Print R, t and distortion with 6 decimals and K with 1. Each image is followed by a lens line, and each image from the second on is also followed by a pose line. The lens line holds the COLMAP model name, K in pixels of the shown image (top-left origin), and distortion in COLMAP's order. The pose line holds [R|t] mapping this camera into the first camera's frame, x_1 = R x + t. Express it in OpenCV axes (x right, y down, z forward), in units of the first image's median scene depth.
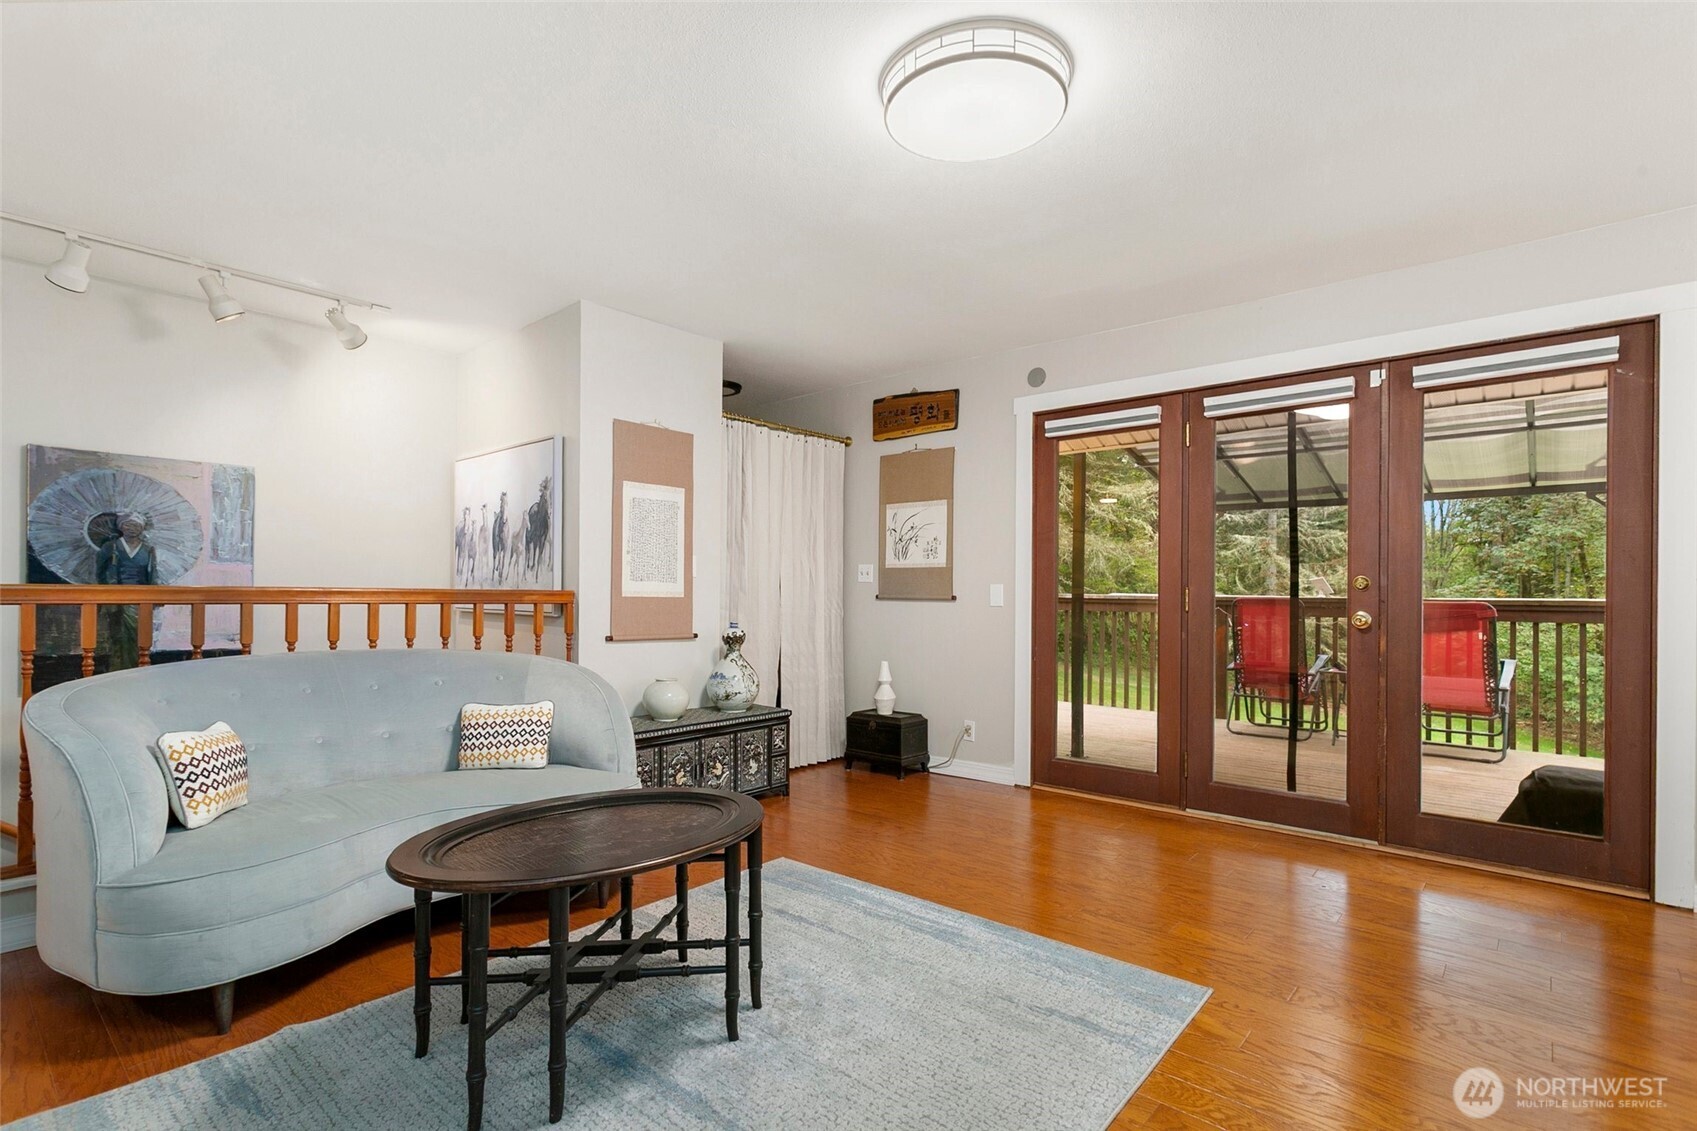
lens RADIAL K [[800.0, 0, 825.0], [0, 800.0, 596.9], [0, 0, 1]] dist [-0.004599, 0.002698]
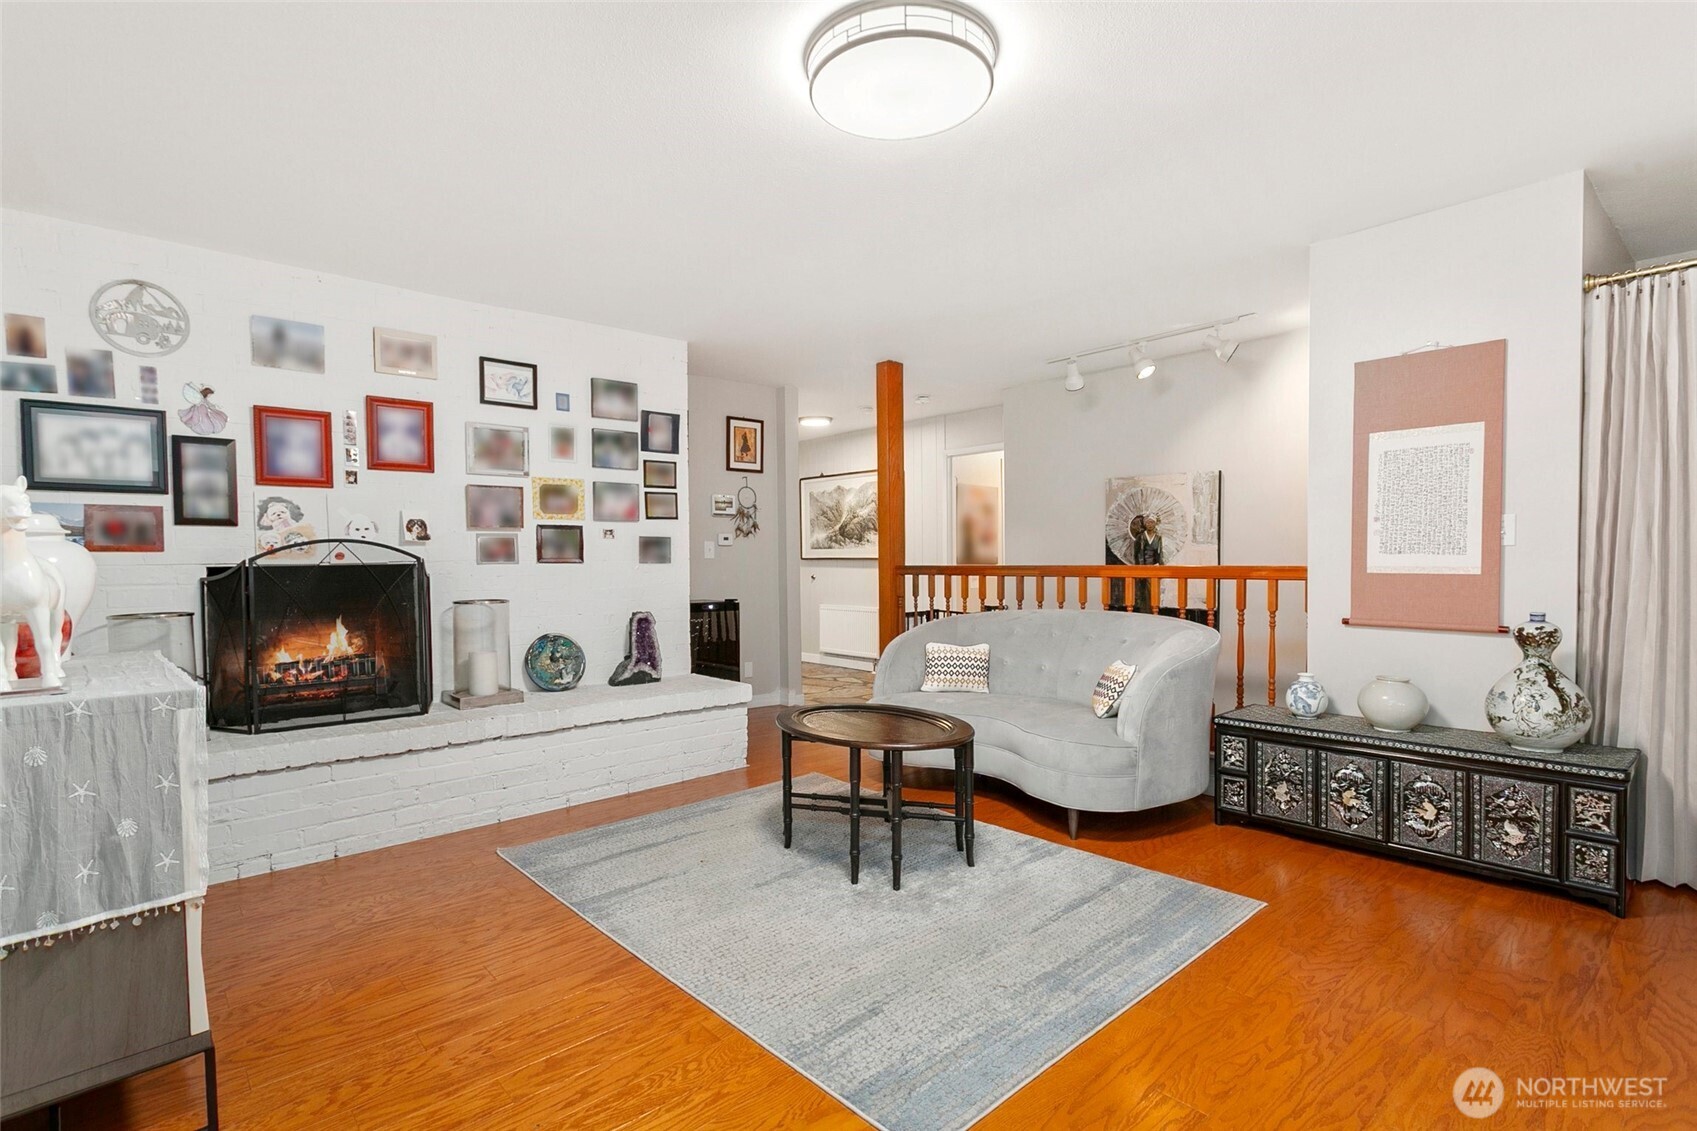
lens RADIAL K [[800.0, 0, 860.3], [0, 800.0, 578.4], [0, 0, 1]] dist [-0.004599, 0.002698]
pose [[-0.074184, 0.014354, -0.997141, 0.641529], [-0.002501, 0.999891, 0.014579, -0.005804], [0.997241, 0.003575, -0.074140, 0.551913]]
